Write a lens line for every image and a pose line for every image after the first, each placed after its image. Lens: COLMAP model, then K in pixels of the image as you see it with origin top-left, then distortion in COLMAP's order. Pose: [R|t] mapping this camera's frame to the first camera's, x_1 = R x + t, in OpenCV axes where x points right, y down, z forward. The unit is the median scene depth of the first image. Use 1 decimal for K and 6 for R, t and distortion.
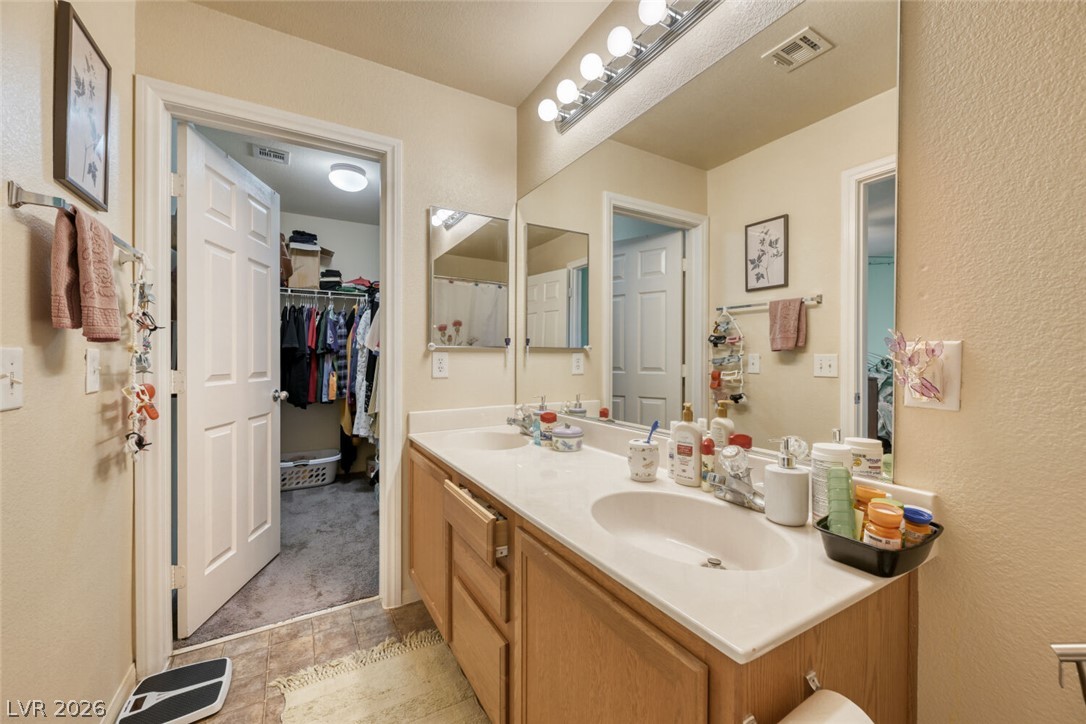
lens RADIAL K [[445.8, 0, 543.0], [0, 445.8, 362.0], [0, 0, 1]] dist [-0.070692, 0.000023]
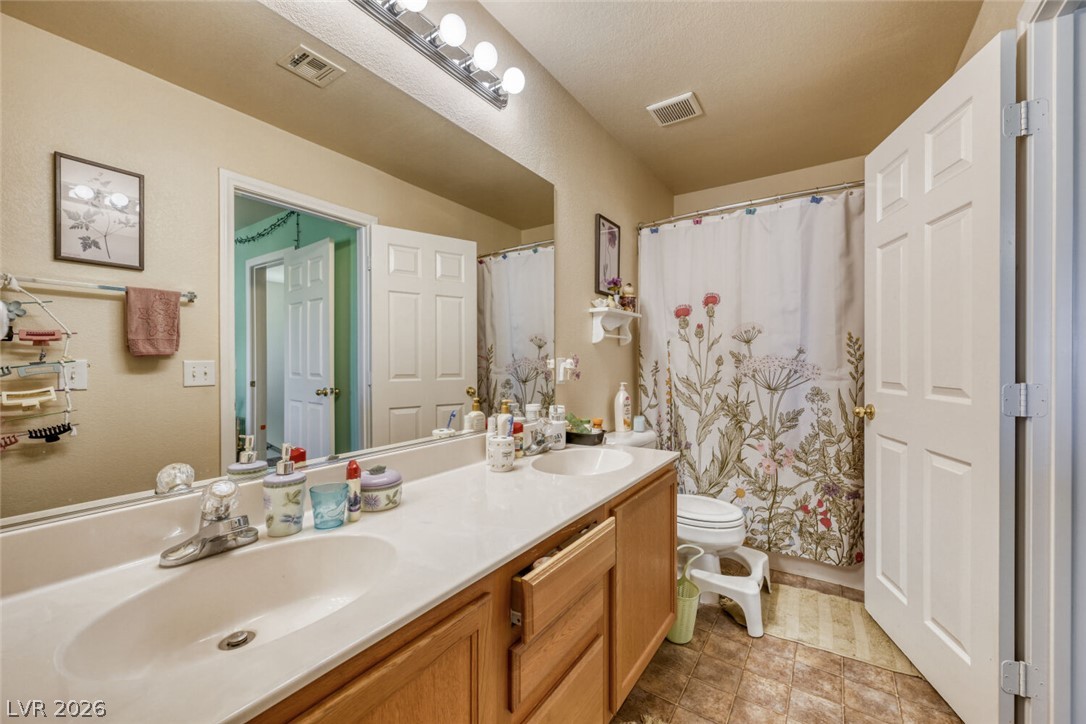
lens RADIAL K [[434.6, 0, 544.2], [0, 434.6, 361.8], [0, 0, 1]] dist [0.000030, 0.000210]
pose [[-0.450065, -0.001174, 0.892995, -0.453547], [0.011273, 0.999912, 0.006996, -0.013267], [-0.892925, 0.013215, -0.450012, 0.755712]]
